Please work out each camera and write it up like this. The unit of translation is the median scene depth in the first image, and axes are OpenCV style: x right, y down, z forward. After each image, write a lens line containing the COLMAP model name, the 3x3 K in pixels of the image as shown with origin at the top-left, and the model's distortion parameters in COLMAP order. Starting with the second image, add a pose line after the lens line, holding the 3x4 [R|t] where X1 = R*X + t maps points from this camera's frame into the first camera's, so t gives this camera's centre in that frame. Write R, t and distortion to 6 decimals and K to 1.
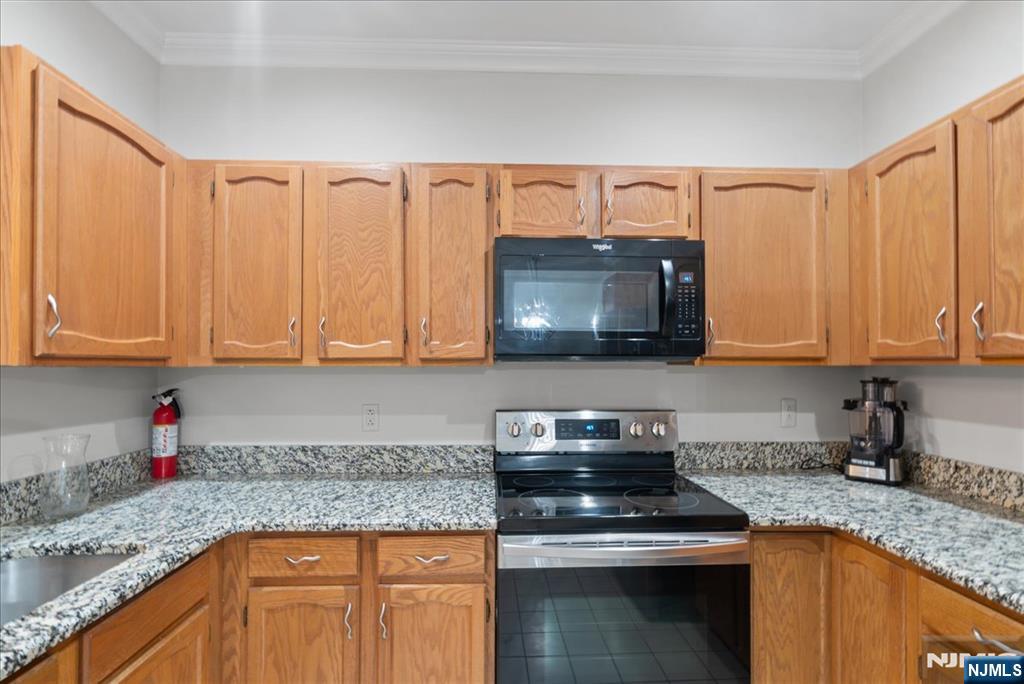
lens RADIAL K [[468.6, 0, 509.9], [0, 468.6, 357.6], [0, 0, 1]] dist [-0.006492, 0.004884]
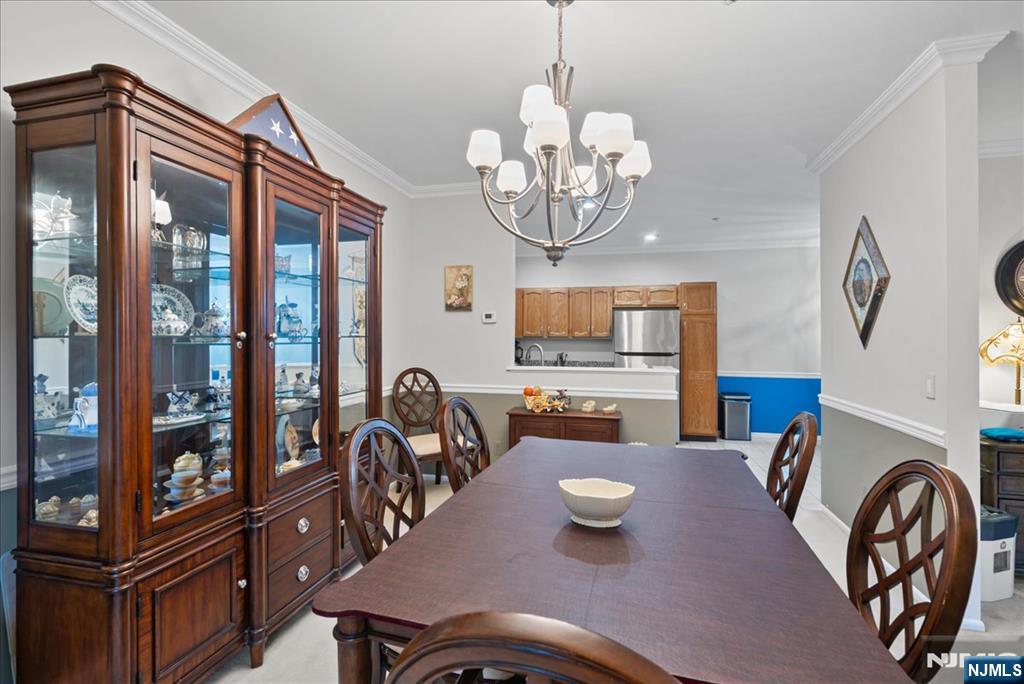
lens RADIAL K [[468.6, 0, 515.0], [0, 468.6, 333.2], [0, 0, 1]] dist [-0.006492, 0.004884]
pose [[0.289234, 0.017988, 0.957089, -3.194244], [-0.021607, 0.999691, -0.012259, 0.023255], [-0.957014, -0.017134, 0.289534, -0.140227]]
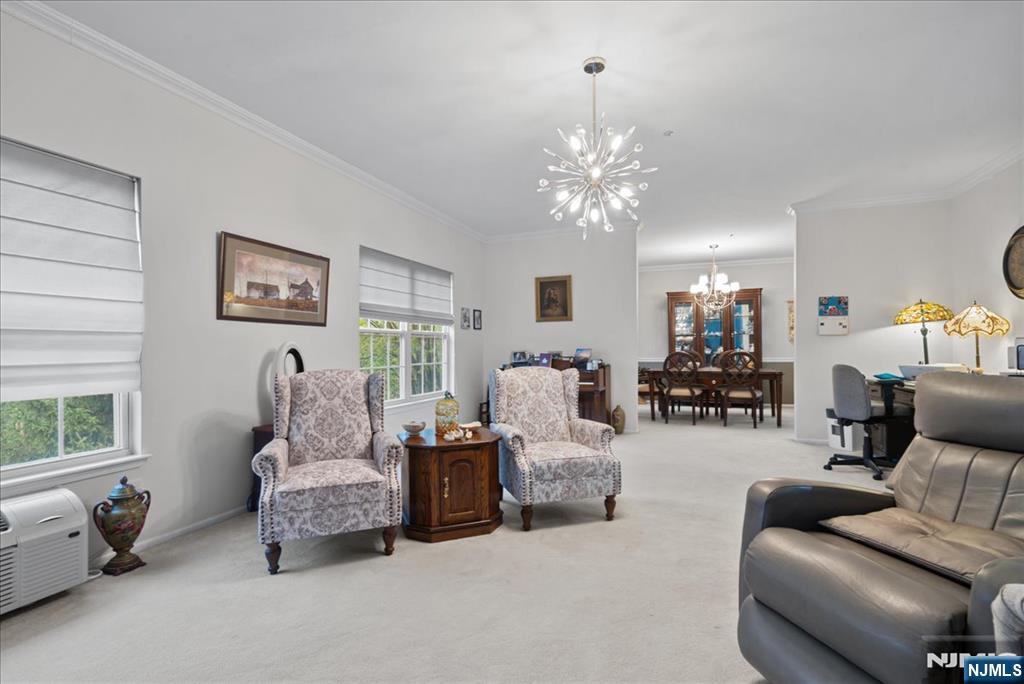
lens RADIAL K [[468.6, 0, 514.9], [0, 468.6, 342.9], [0, 0, 1]] dist [-0.006492, 0.004884]
pose [[0.914766, 0.000407, -0.403985, -2.112254], [0.002159, 0.999980, 0.005895, 0.085494], [0.403979, -0.006265, 0.914747, -4.547540]]
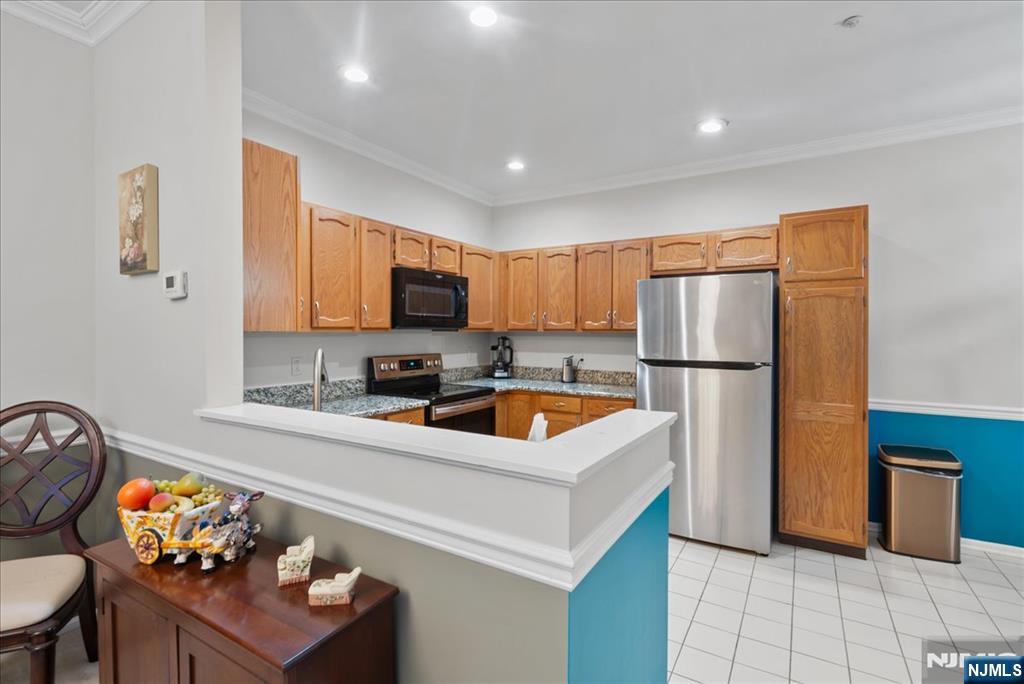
lens RADIAL K [[468.6, 0, 511.5], [0, 468.6, 334.6], [0, 0, 1]] dist [-0.006492, 0.004884]
pose [[0.561011, -0.002337, 0.827805, -1.347687], [-0.017626, 0.999736, 0.014767, -0.007388], [-0.827620, -0.022875, 0.560822, -0.468486]]
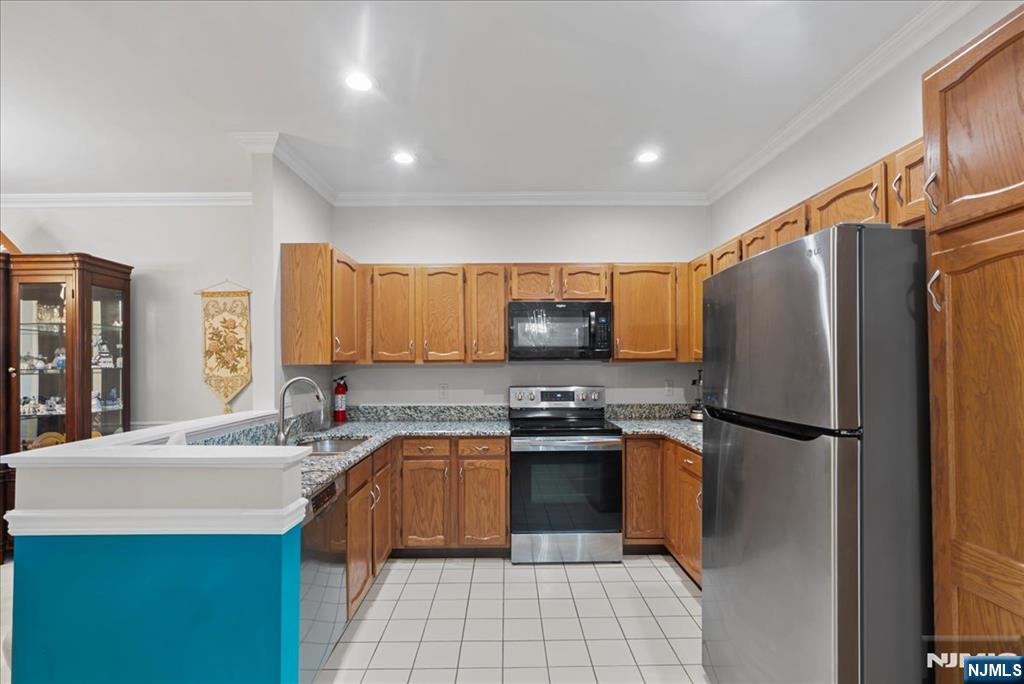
lens RADIAL K [[468.6, 0, 514.4], [0, 468.6, 356.4], [0, 0, 1]] dist [-0.006492, 0.004884]
pose [[0.999814, -0.005025, -0.018645, 0.028076], [0.005075, 0.999984, 0.002642, -0.018427], [0.018632, -0.002736, 0.999823, -1.037730]]
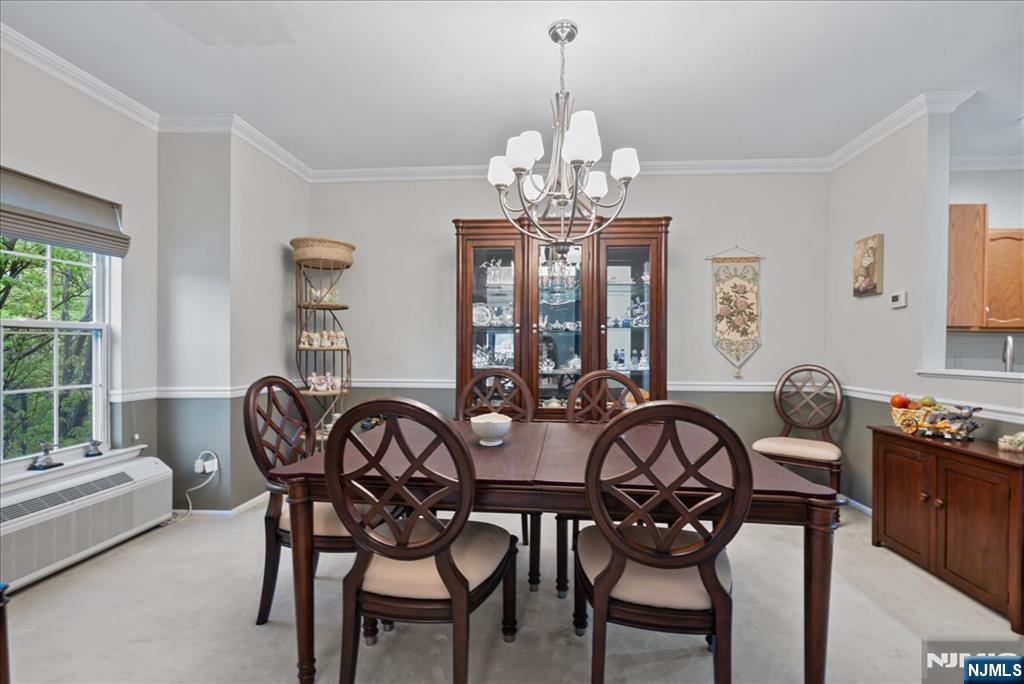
lens RADIAL K [[468.6, 0, 513.0], [0, 468.6, 350.4], [0, 0, 1]] dist [-0.006492, 0.004884]
pose [[0.992067, 0.019676, -0.124161, -2.137477], [-0.016527, 0.999516, 0.026346, 0.081479], [0.124619, -0.024085, 0.991912, -1.241110]]
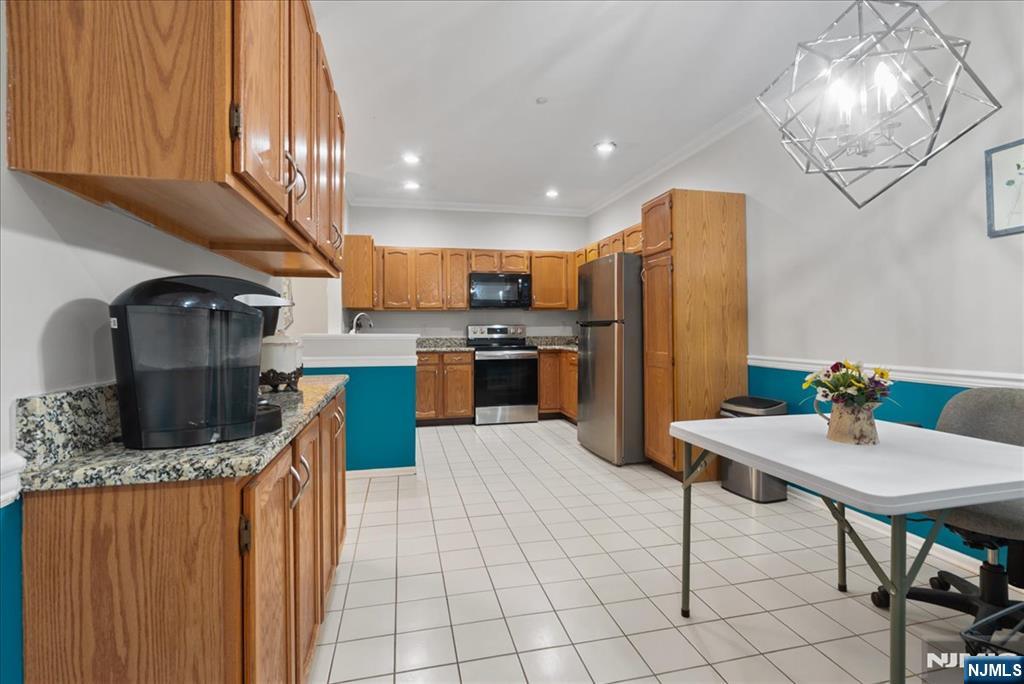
lens RADIAL K [[468.6, 0, 514.1], [0, 468.6, 326.6], [0, 0, 1]] dist [-0.006492, 0.004884]
pose [[0.980416, -0.006104, 0.196841, -0.384486], [0.004239, 0.999942, 0.009895, 0.104651], [-0.196890, -0.008867, 0.980385, -2.344178]]
